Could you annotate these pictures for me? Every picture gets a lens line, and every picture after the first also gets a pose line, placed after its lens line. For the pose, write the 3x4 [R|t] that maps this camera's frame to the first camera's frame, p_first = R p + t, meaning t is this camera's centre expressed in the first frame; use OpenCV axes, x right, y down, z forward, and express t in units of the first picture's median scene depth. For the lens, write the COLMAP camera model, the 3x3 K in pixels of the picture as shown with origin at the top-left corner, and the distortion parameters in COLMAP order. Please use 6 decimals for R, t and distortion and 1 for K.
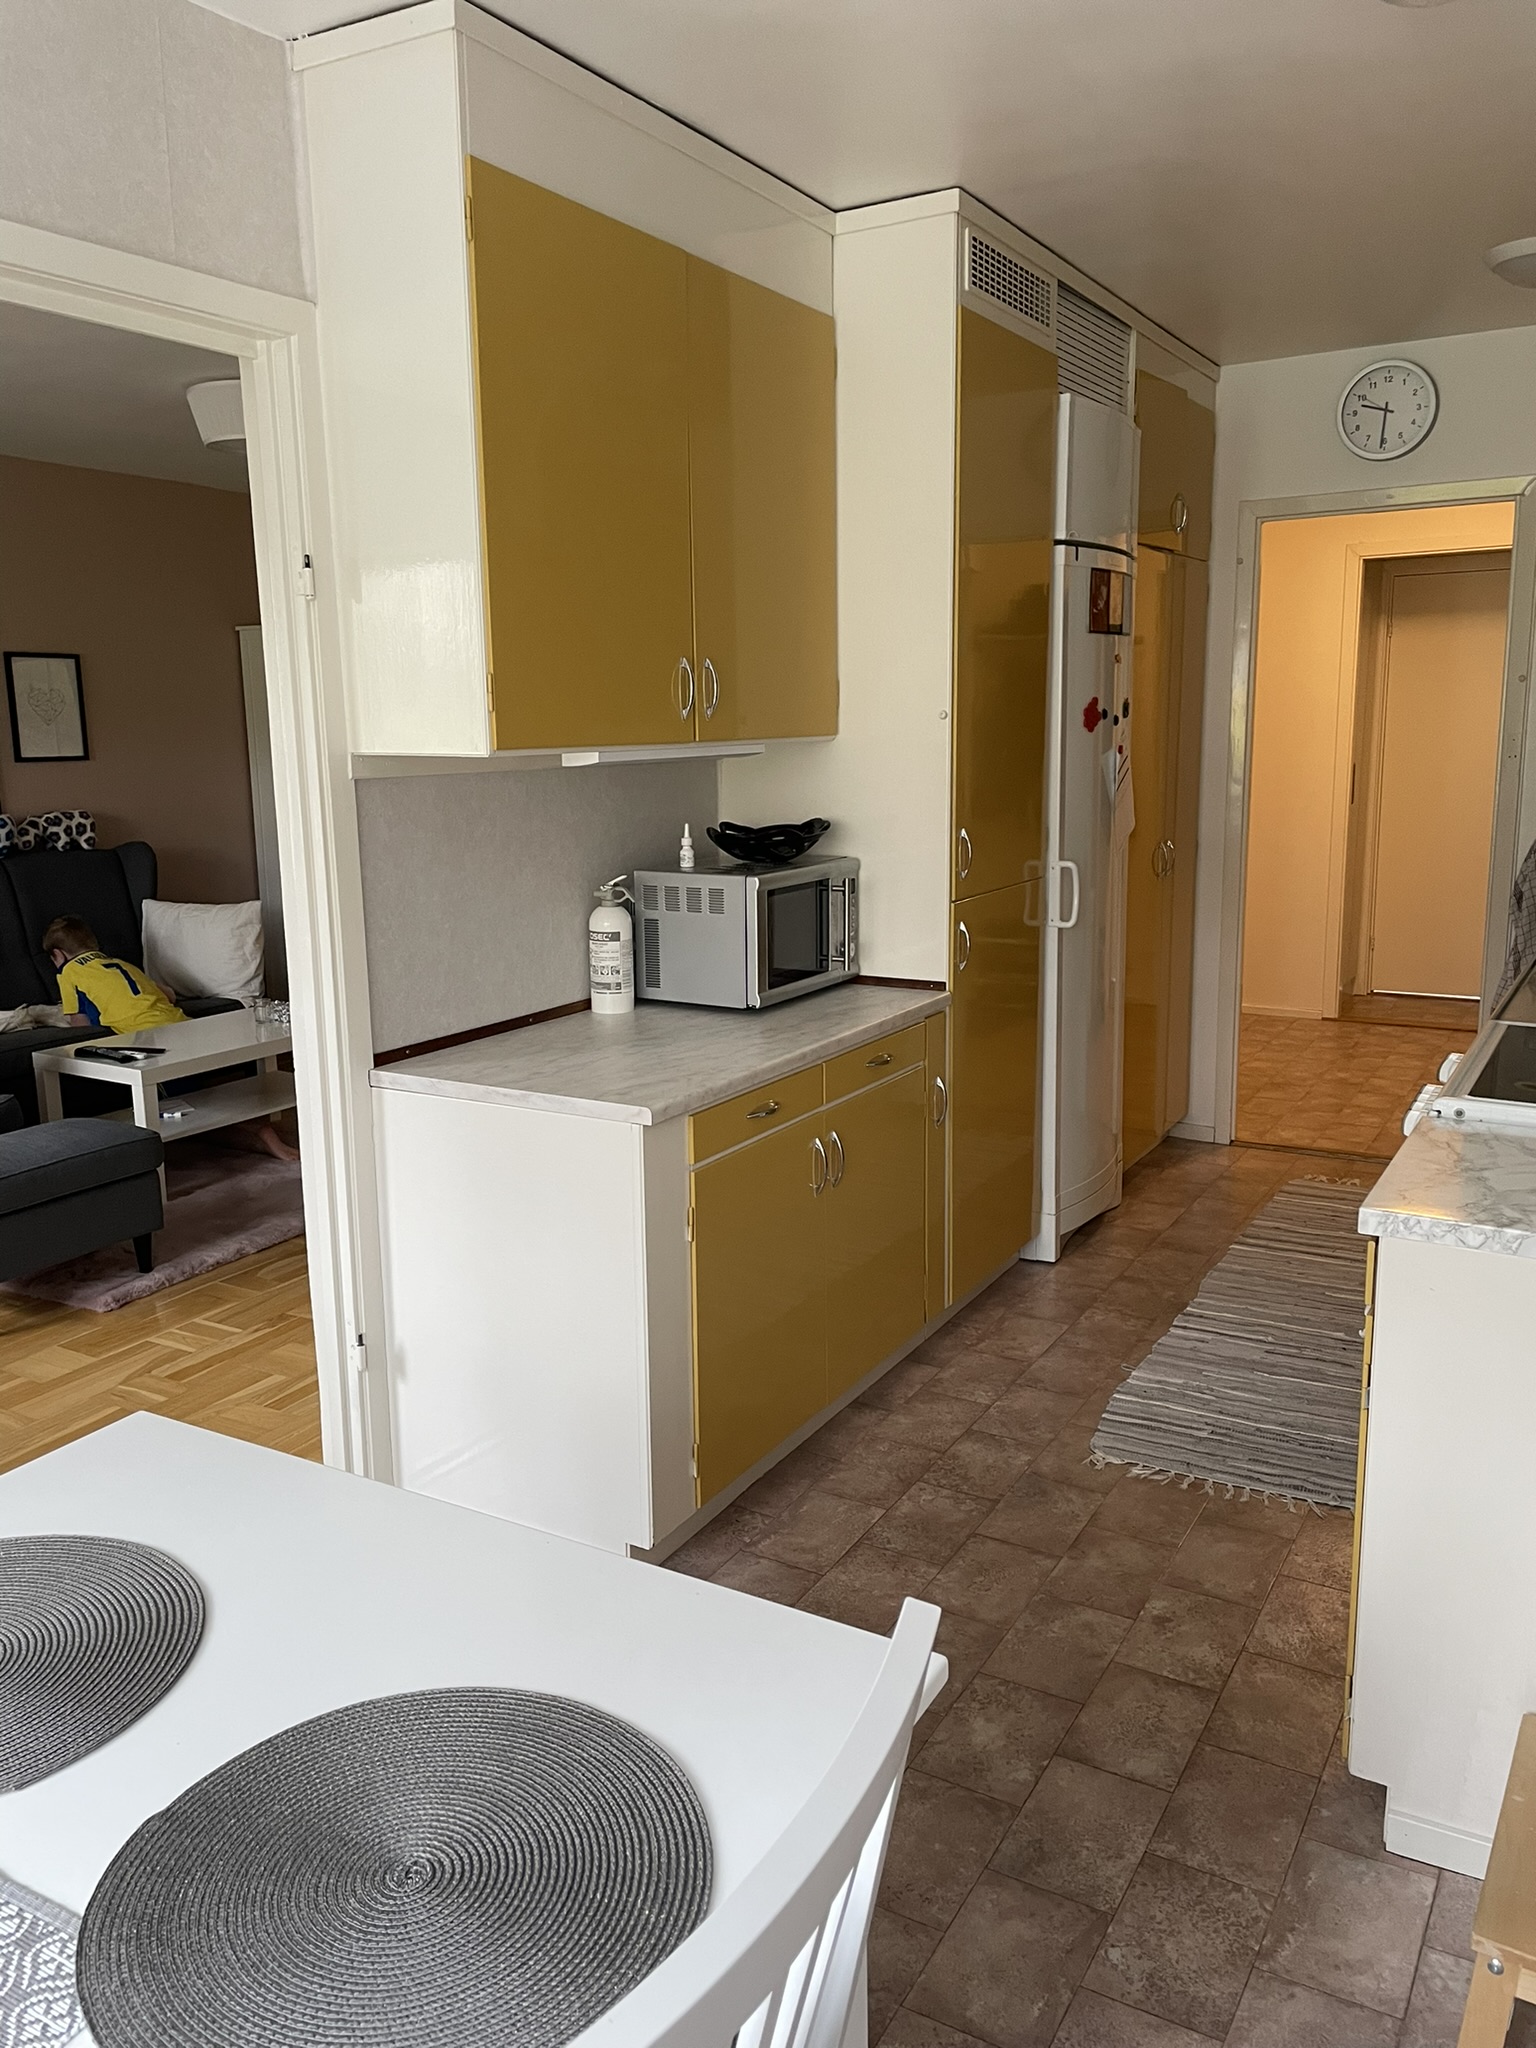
lens RADIAL K [[1570.6, 0, 749.2], [0, 1570.6, 1002.3], [0, 0, 1]] dist [0.076162, -0.004690]
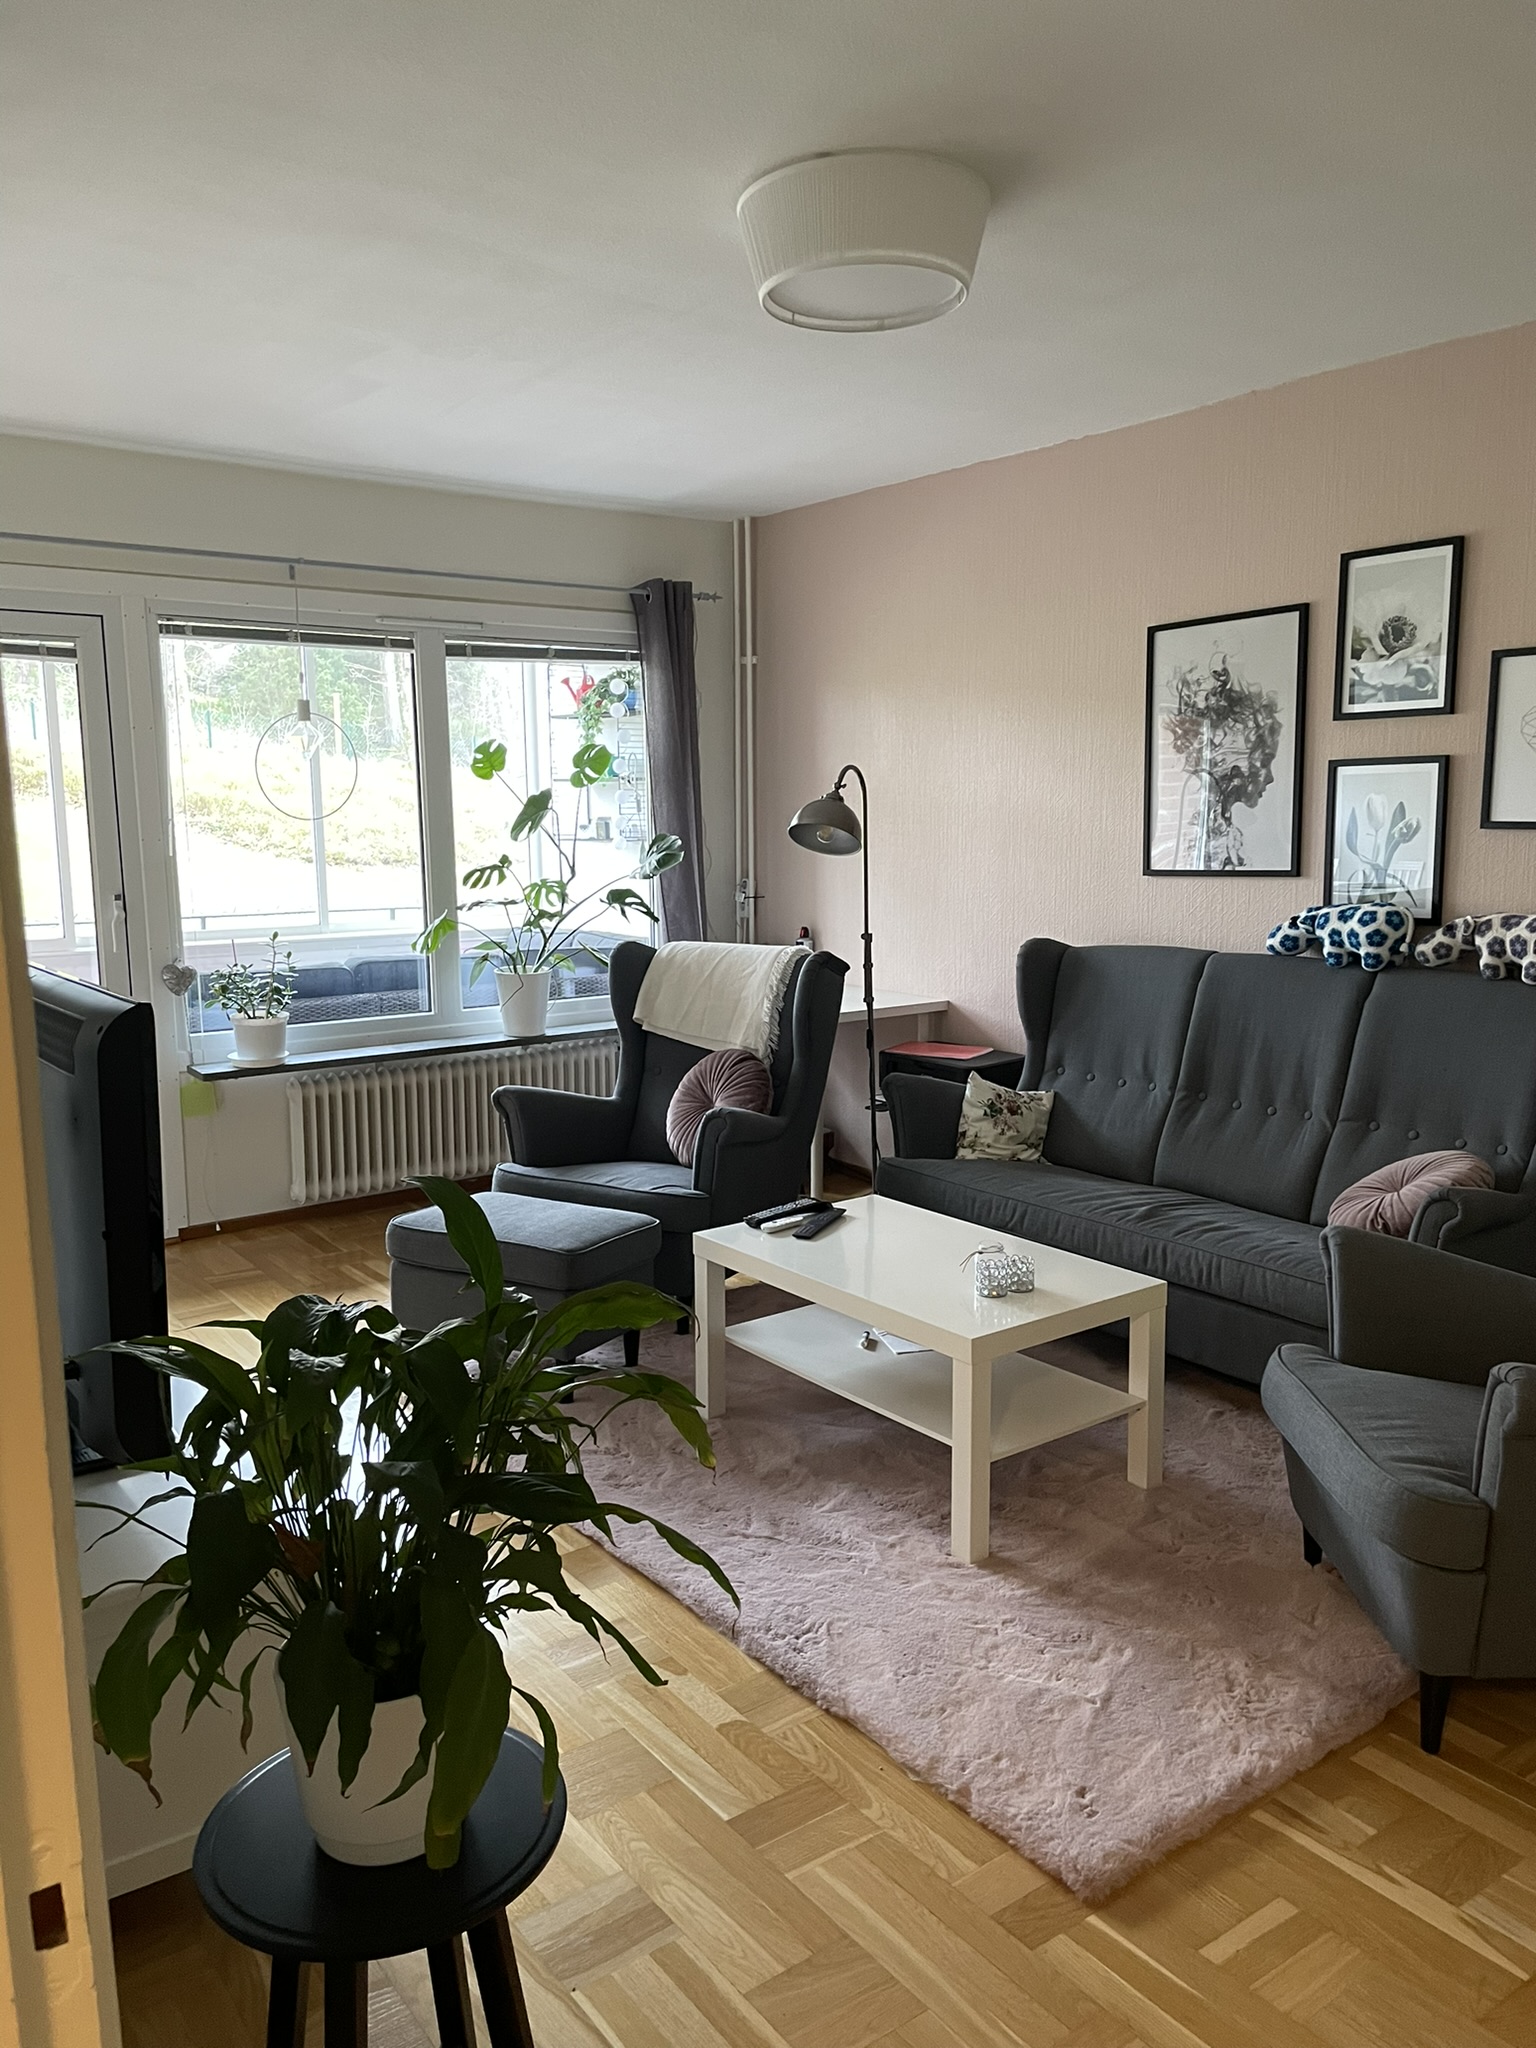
lens RADIAL K [[1584.4, 0, 772.6], [0, 1584.4, 1049.6], [0, 0, 1]] dist [0.053598, -0.008599]
pose [[-0.387533, 0.167499, -0.906511, 0.226638], [-0.148766, 0.959102, 0.240814, -0.175462], [0.909773, 0.228181, -0.346766, 0.976014]]
